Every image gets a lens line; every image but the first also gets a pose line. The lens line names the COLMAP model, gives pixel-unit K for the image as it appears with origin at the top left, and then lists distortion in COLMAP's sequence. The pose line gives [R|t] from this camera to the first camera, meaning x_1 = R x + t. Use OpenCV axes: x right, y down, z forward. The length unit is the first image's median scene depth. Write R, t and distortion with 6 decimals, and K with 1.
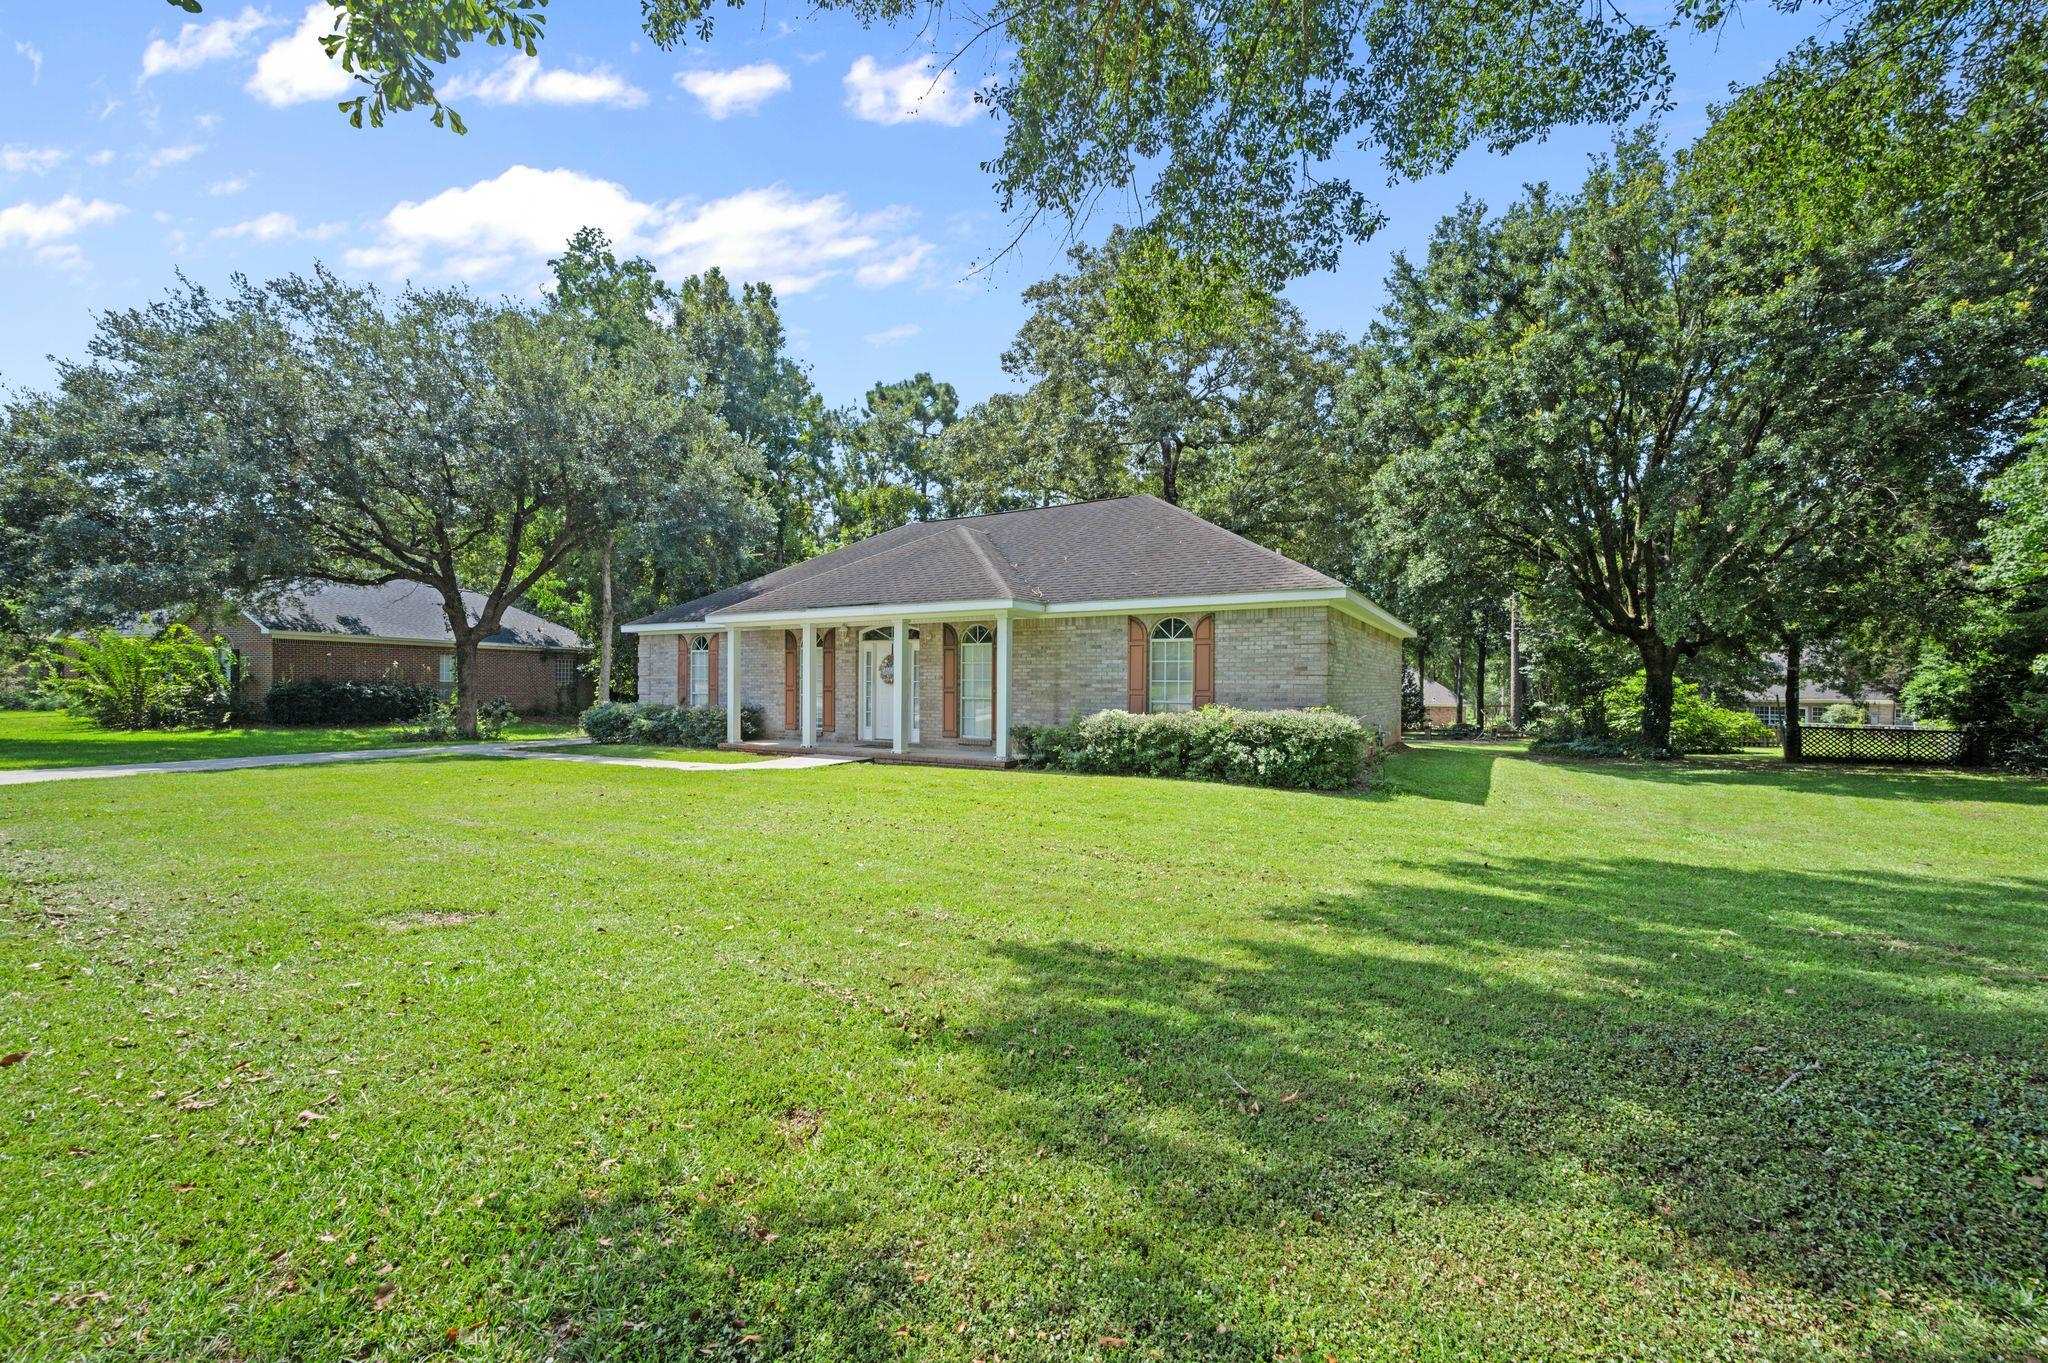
lens RADIAL K [[816.1, 0, 1024.6], [0, 816.1, 688.6], [0, 0, 1]] dist [-0.002101, -0.000186]
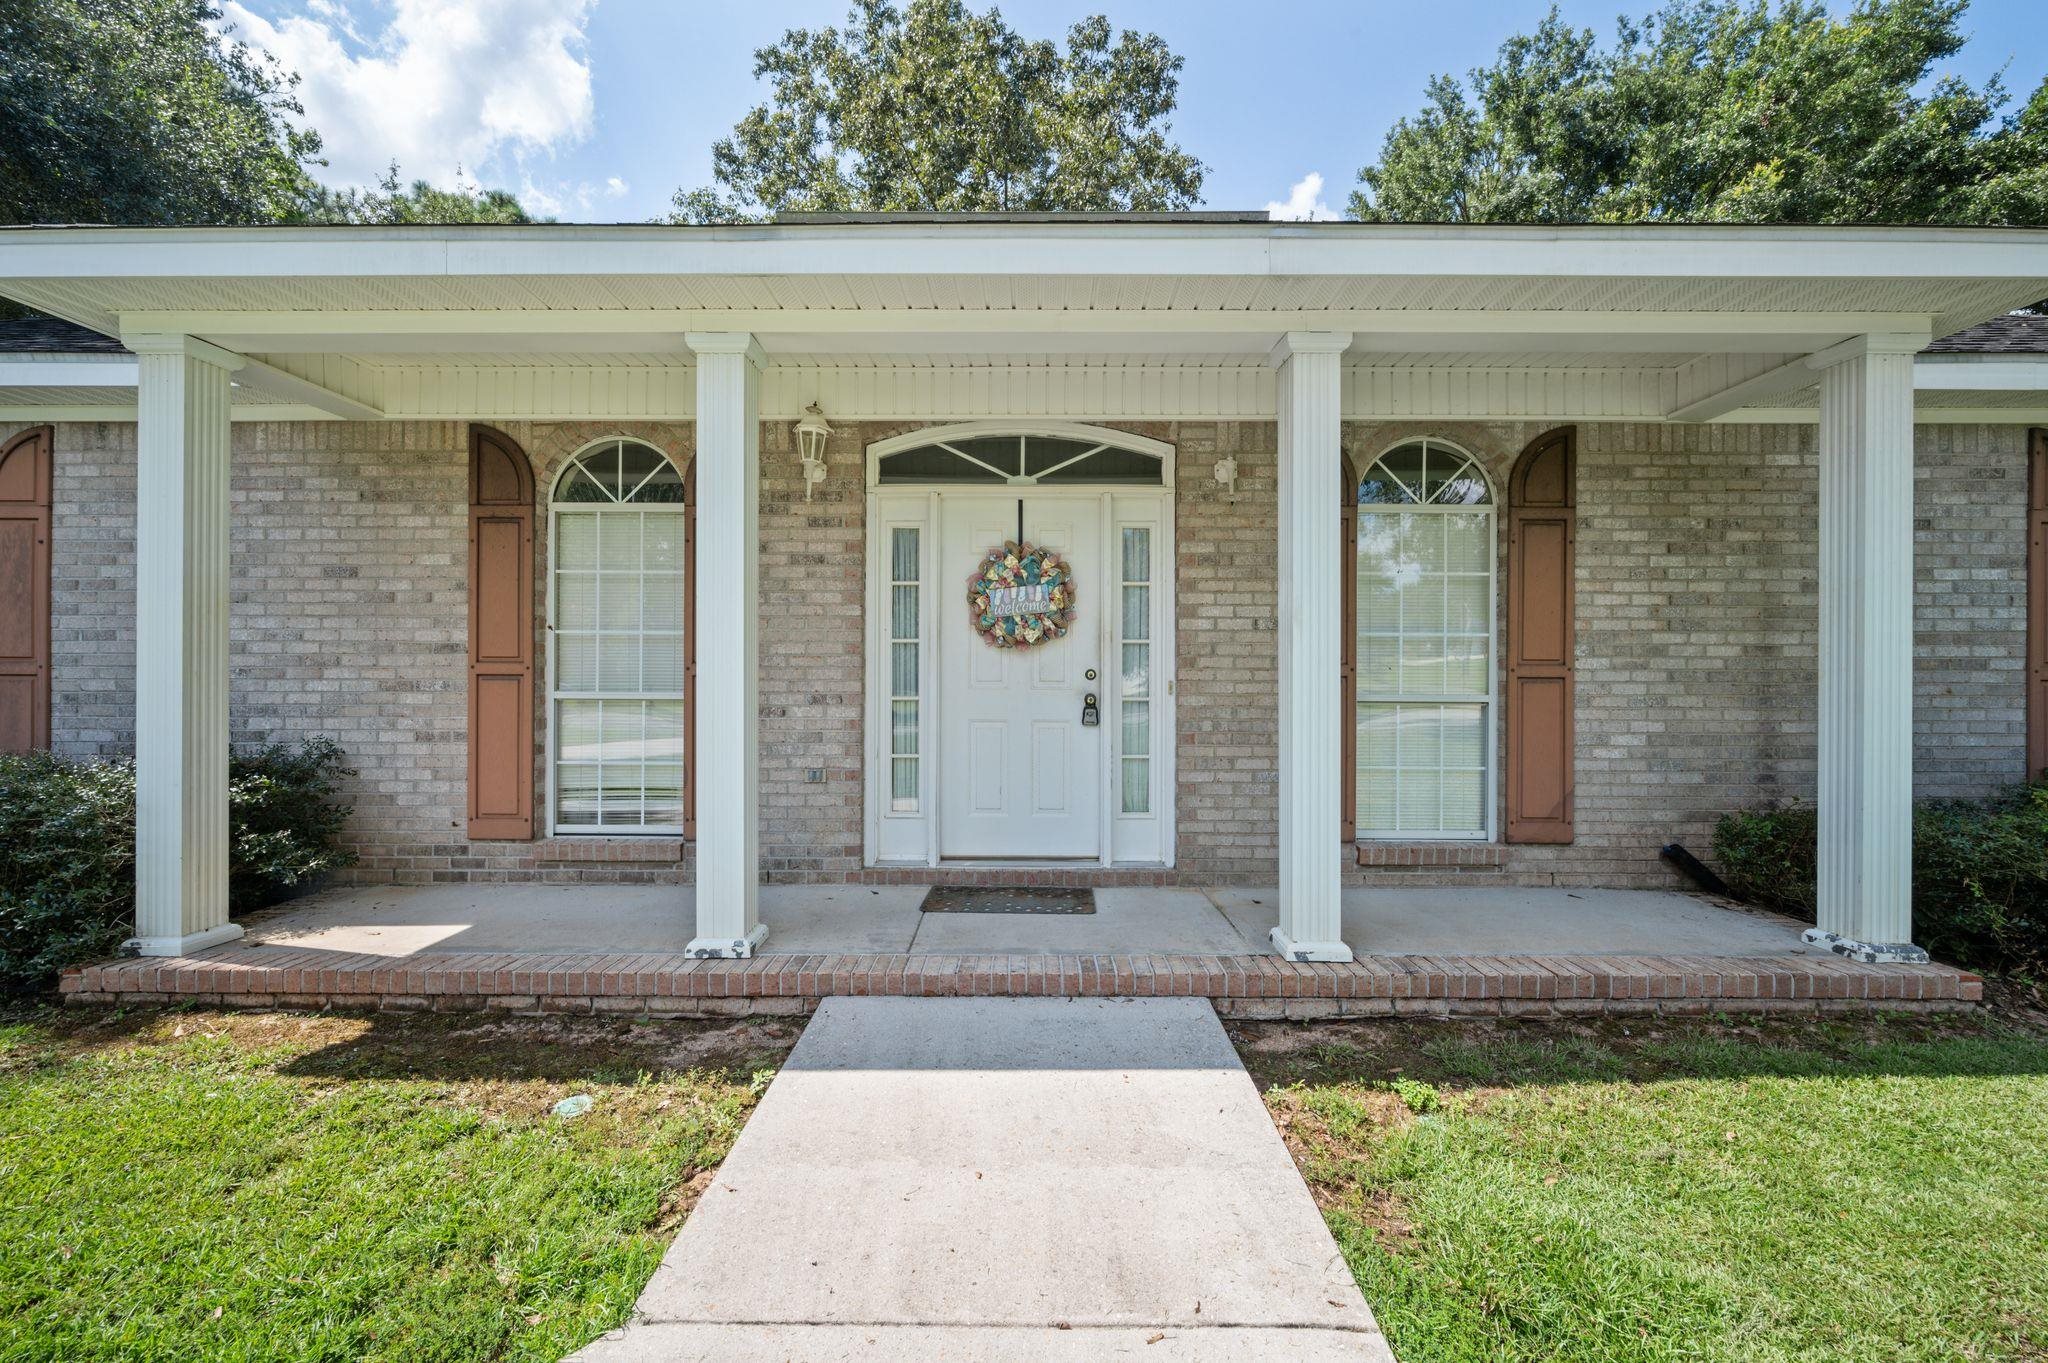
lens RADIAL K [[803.9, 0, 1020.1], [0, 803.9, 687.0], [0, 0, 1]] dist [-0.002887, -0.000016]
pose [[0.856527, 0.000175, 0.516101, -0.374617], [0.005363, 0.999943, -0.009239, 0.011193], [-0.516074, 0.010681, 0.856478, 0.969714]]
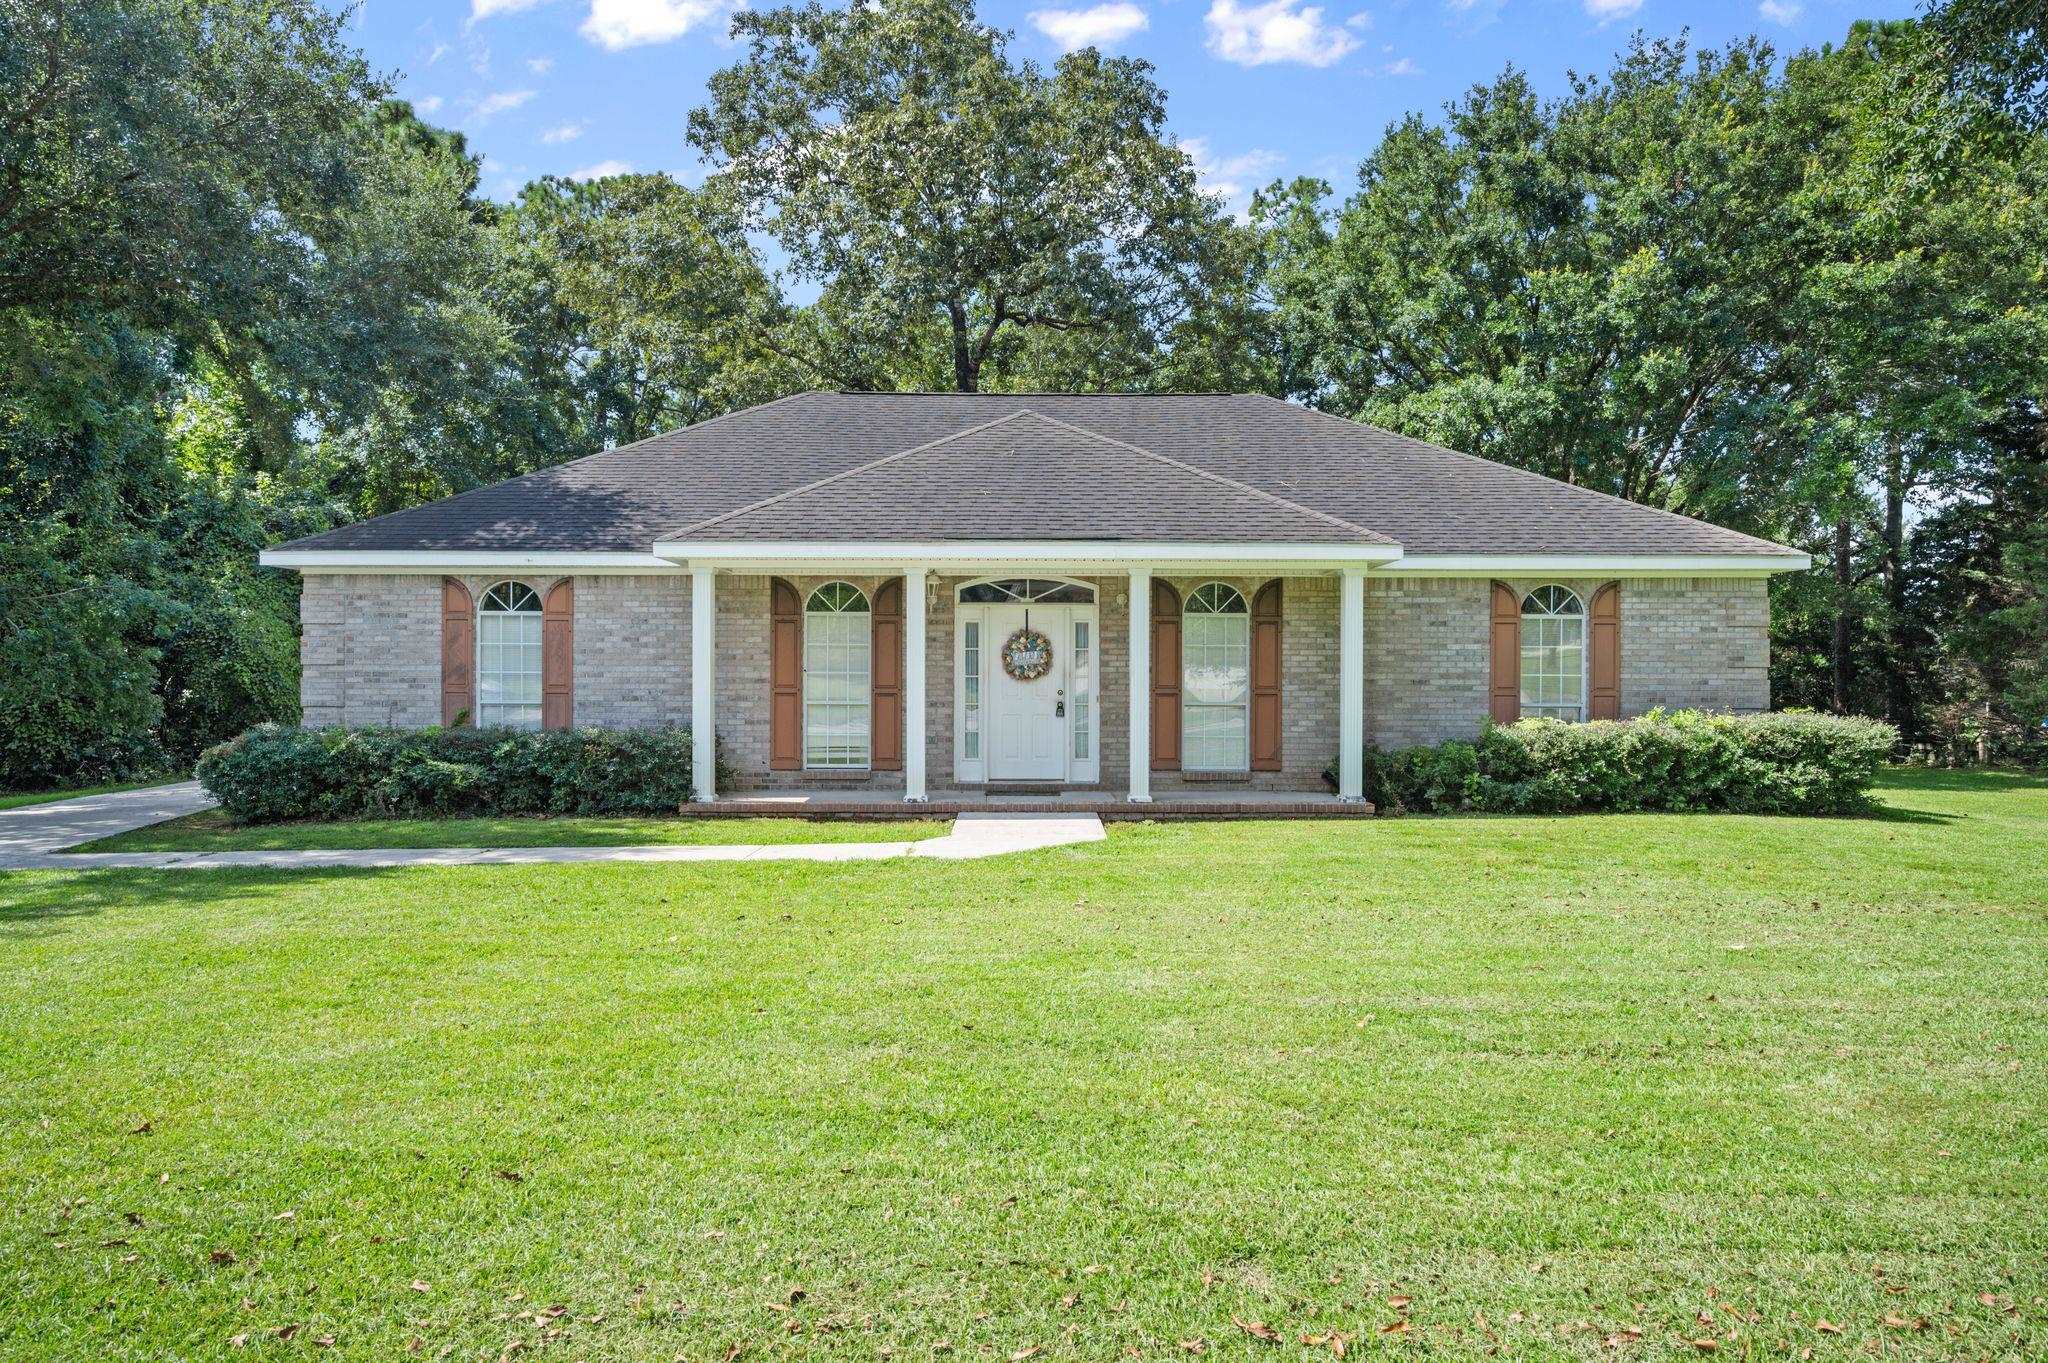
lens RADIAL K [[1227.6, 0, 1019.0], [0, 1227.6, 665.5], [0, 0, 1]] dist [-0.005631, 0.001110]
pose [[0.849617, 0.004983, 0.527376, -0.771375], [0.005899, 0.999803, -0.018950, -0.000397], [-0.527367, 0.019211, 0.849420, 0.351357]]
